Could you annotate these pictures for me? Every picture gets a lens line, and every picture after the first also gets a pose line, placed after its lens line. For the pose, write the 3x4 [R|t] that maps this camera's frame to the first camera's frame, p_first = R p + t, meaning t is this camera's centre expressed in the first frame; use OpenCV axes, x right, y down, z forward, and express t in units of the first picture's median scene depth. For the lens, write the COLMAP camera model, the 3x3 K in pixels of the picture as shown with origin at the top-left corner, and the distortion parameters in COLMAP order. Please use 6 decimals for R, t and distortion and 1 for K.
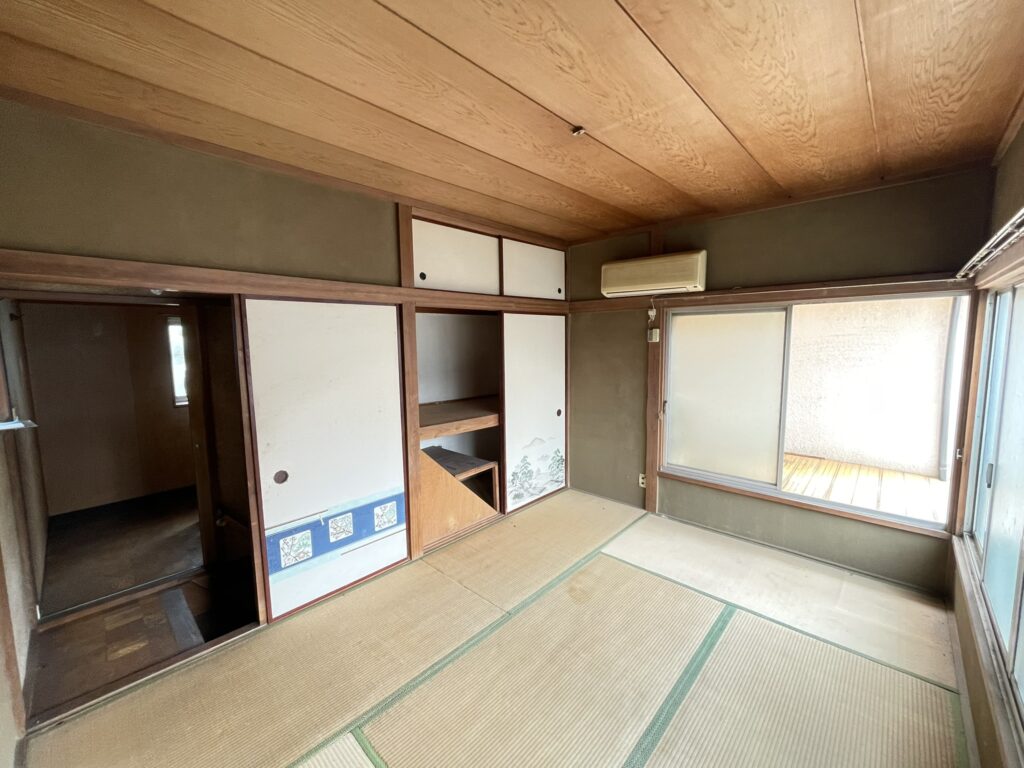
lens RADIAL K [[413.1, 0, 509.9], [0, 413.1, 384.7], [0, 0, 1]] dist [-0.003388, 0.000474]
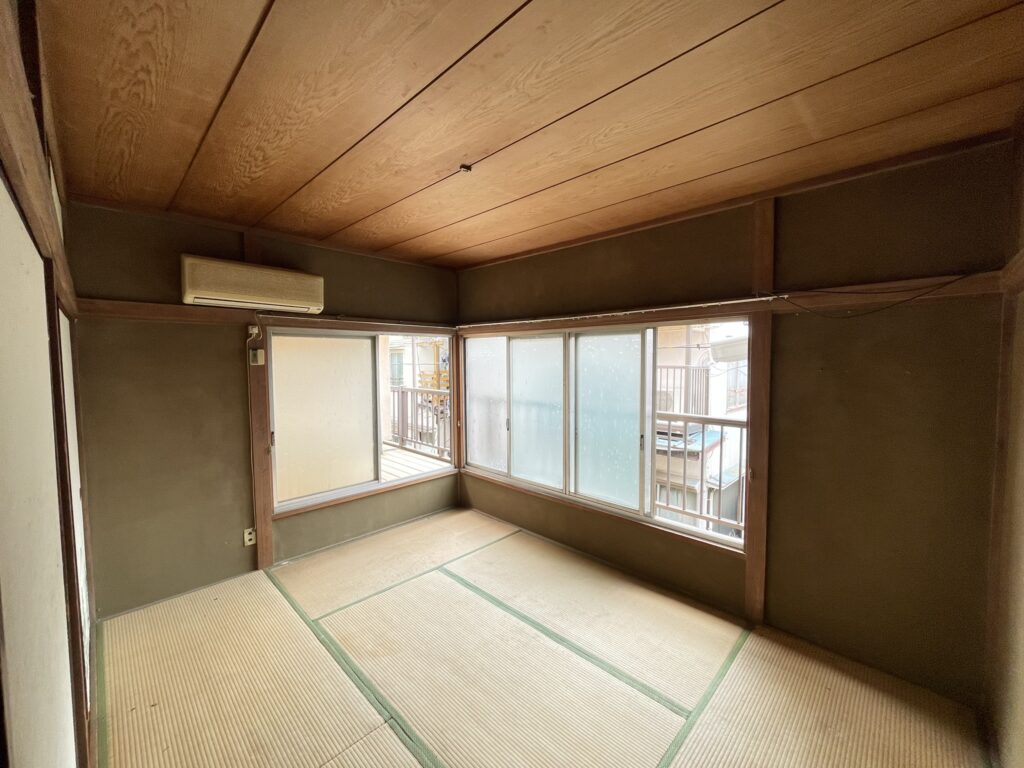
lens RADIAL K [[413.1, 0, 509.8], [0, 413.1, 383.3], [0, 0, 1]] dist [-0.003388, 0.000474]
pose [[0.024982, -0.046863, 0.998589, -0.473518], [0.118776, 0.991964, 0.043580, -0.040092], [-0.992607, 0.117519, 0.030348, 0.454265]]
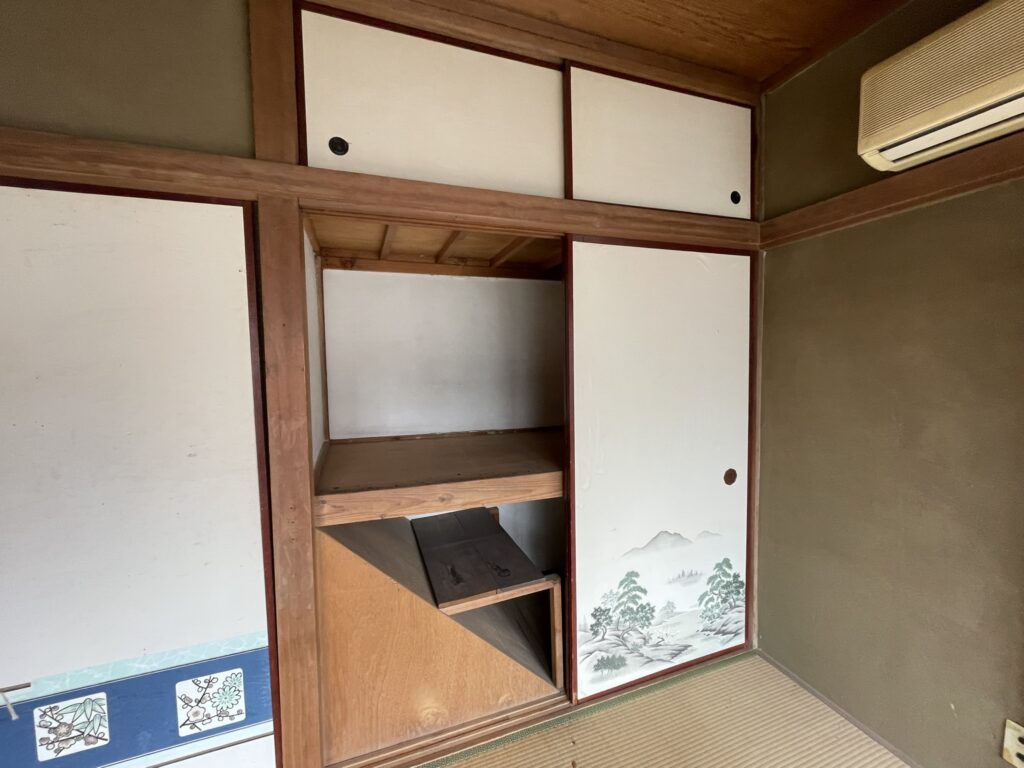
lens RADIAL K [[413.1, 0, 512.9], [0, 413.1, 382.8], [0, 0, 1]] dist [-0.003388, 0.000474]
pose [[0.893473, 0.024197, -0.448465, 0.123465], [-0.045003, 0.998345, -0.035792, -0.006712], [0.446857, 0.052161, 0.893084, 0.577535]]
